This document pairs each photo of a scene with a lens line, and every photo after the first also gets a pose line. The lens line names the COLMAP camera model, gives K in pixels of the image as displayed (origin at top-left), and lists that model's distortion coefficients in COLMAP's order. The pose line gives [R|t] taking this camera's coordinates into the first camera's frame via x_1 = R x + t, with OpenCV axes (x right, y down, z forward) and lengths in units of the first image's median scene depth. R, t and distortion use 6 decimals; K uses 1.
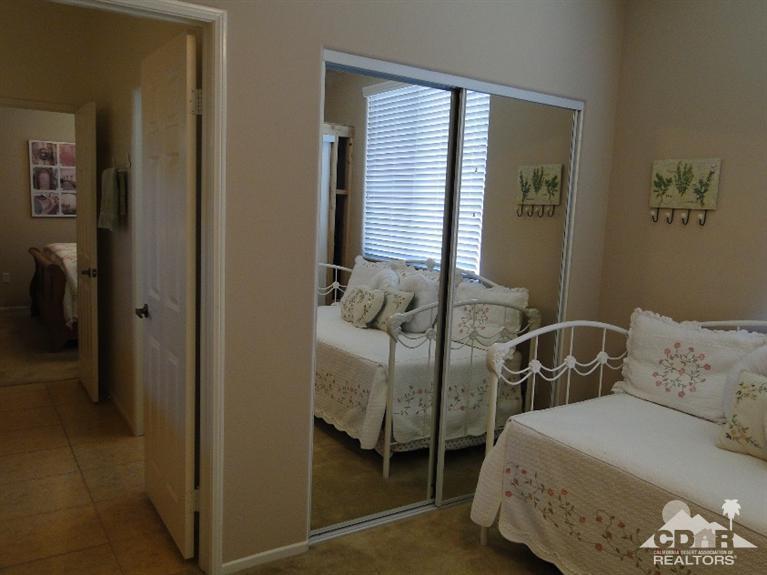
lens RADIAL K [[634.6, 0, 383.9], [0, 634.6, 287.7], [0, 0, 1]] dist [-0.002790, -0.005519]
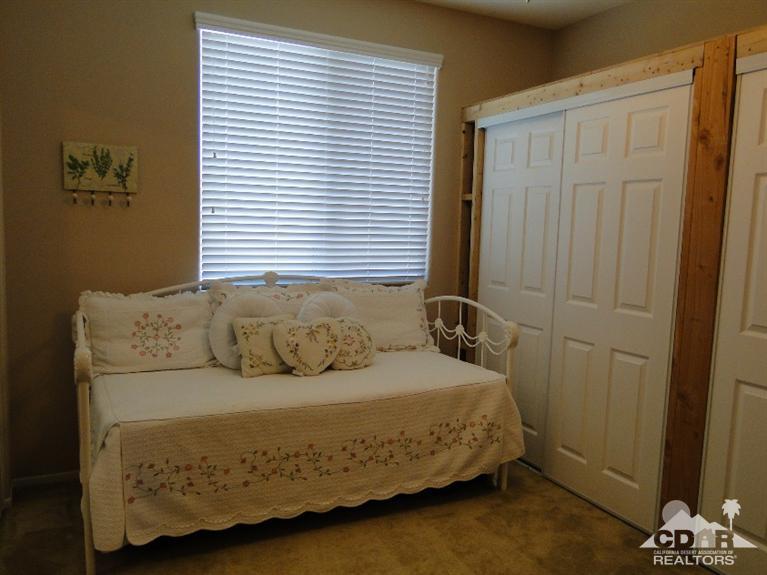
lens RADIAL K [[634.6, 0, 384.3], [0, 634.6, 289.2], [0, 0, 1]] dist [-0.002790, -0.005519]
pose [[0.102894, -0.145047, 0.984060, -0.571534], [0.102654, 0.985577, 0.134537, -0.060472], [-0.989381, 0.087175, 0.116300, 0.447399]]
